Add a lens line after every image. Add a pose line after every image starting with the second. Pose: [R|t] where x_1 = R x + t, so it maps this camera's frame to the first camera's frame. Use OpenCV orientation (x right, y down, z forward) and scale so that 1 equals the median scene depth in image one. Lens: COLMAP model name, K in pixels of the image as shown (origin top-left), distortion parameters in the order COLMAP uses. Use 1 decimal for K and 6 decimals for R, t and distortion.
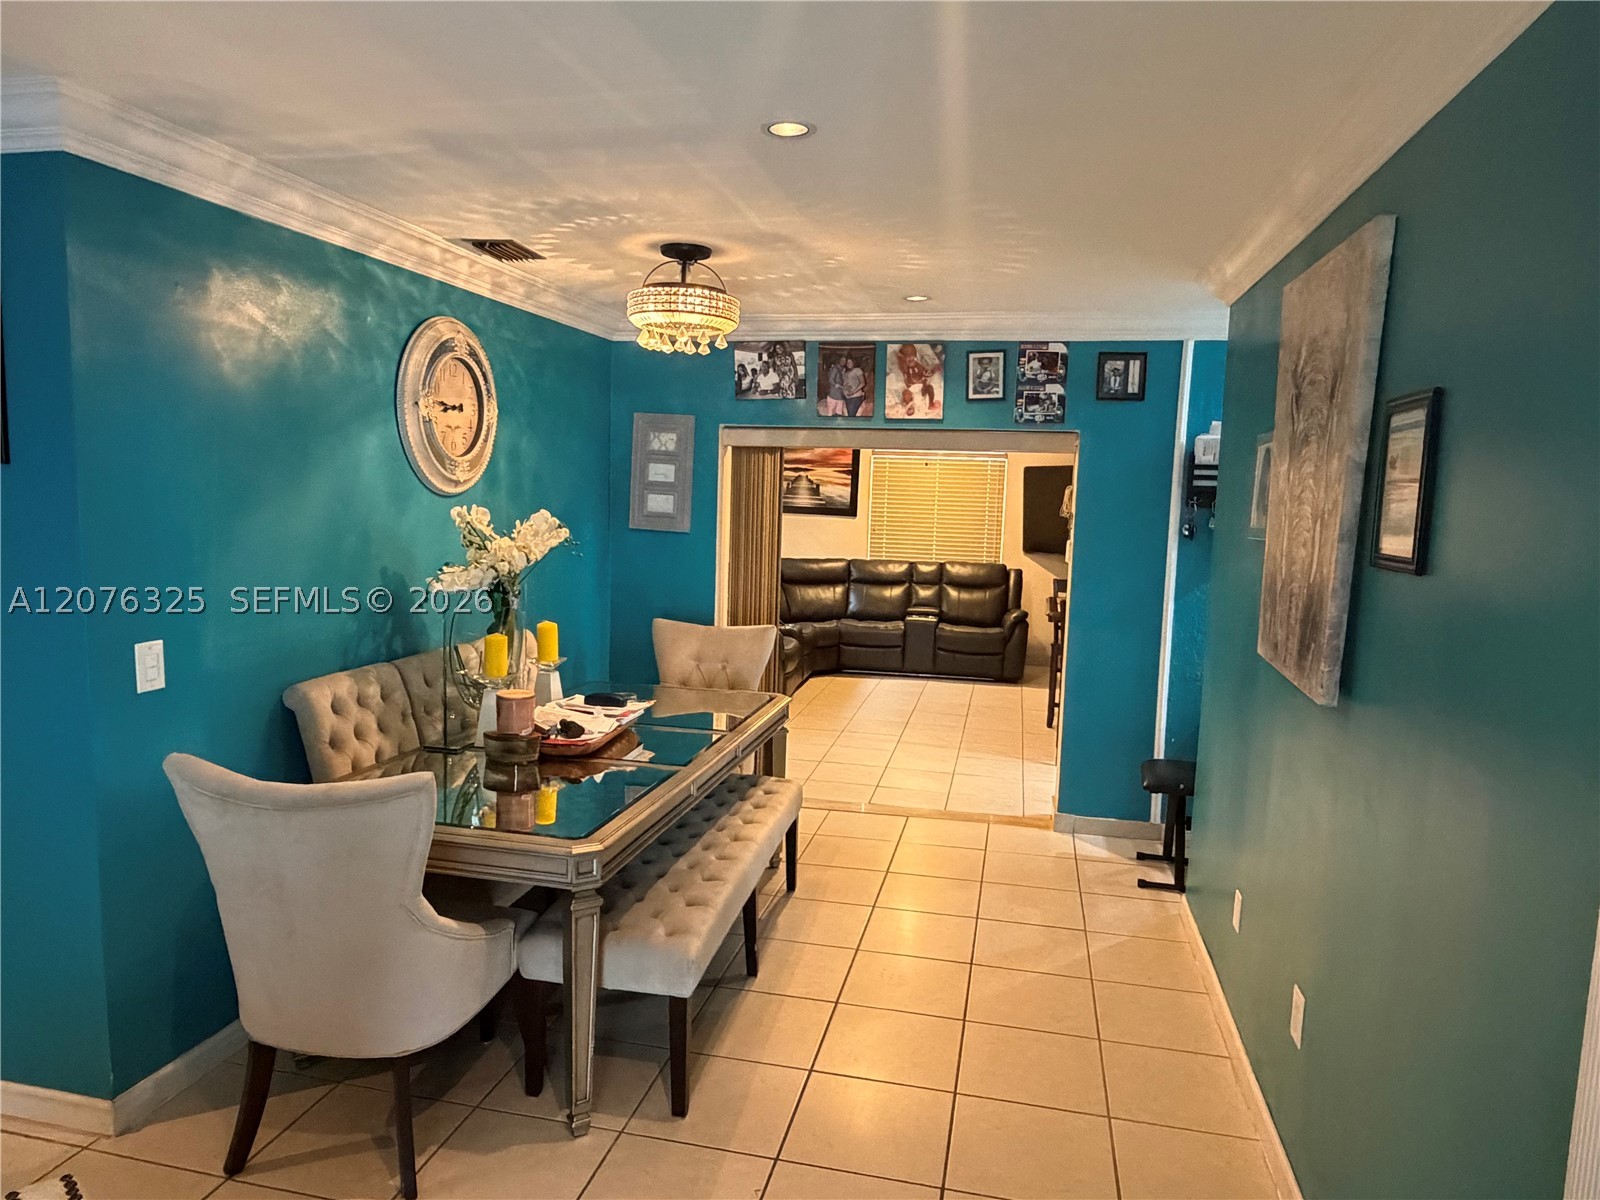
lens RADIAL K [[1032.2, 0, 798.5], [0, 1032.2, 603.2], [0, 0, 1]] dist [0.001009, 0.000718]
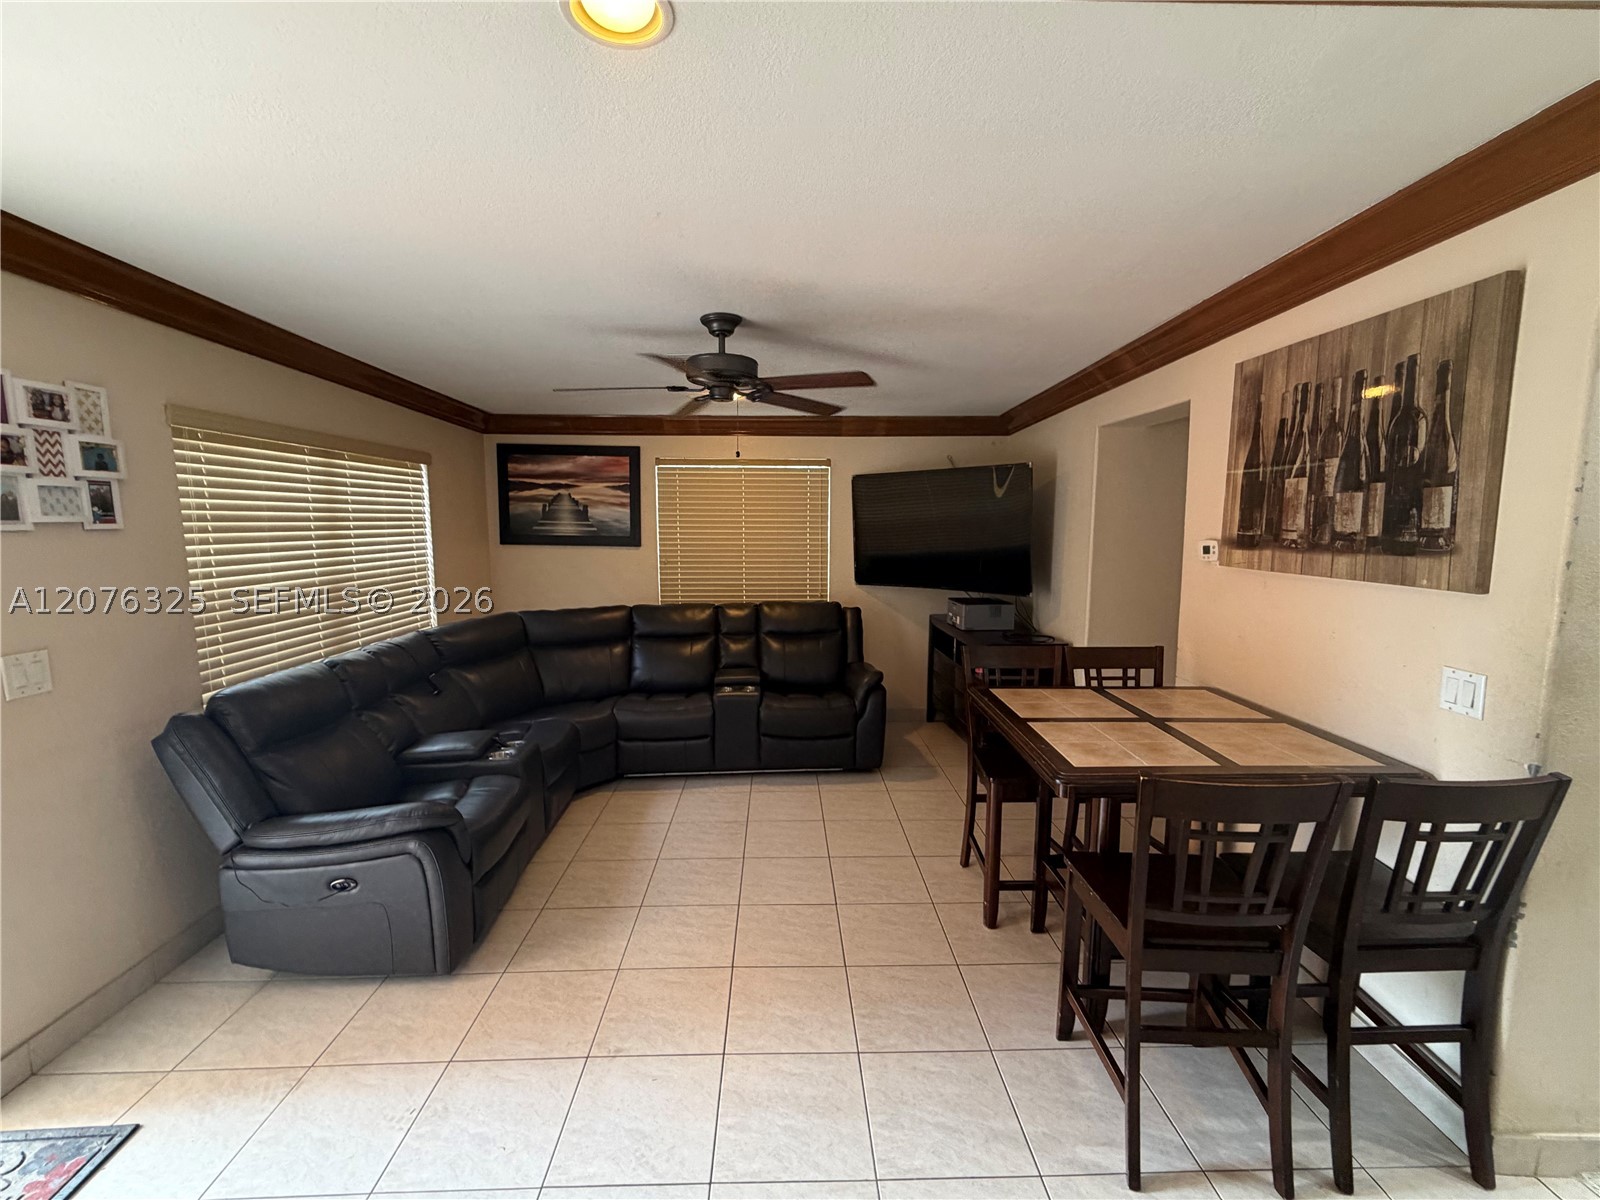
lens RADIAL K [[696.5, 0, 801.8], [0, 696.5, 600.5], [0, 0, 1]] dist [-0.001008, -0.000013]
pose [[0.970714, -0.057715, 0.233201, 0.052209], [0.054548, 0.998311, 0.020014, -0.050389], [-0.233962, -0.006707, 0.972223, 0.497647]]
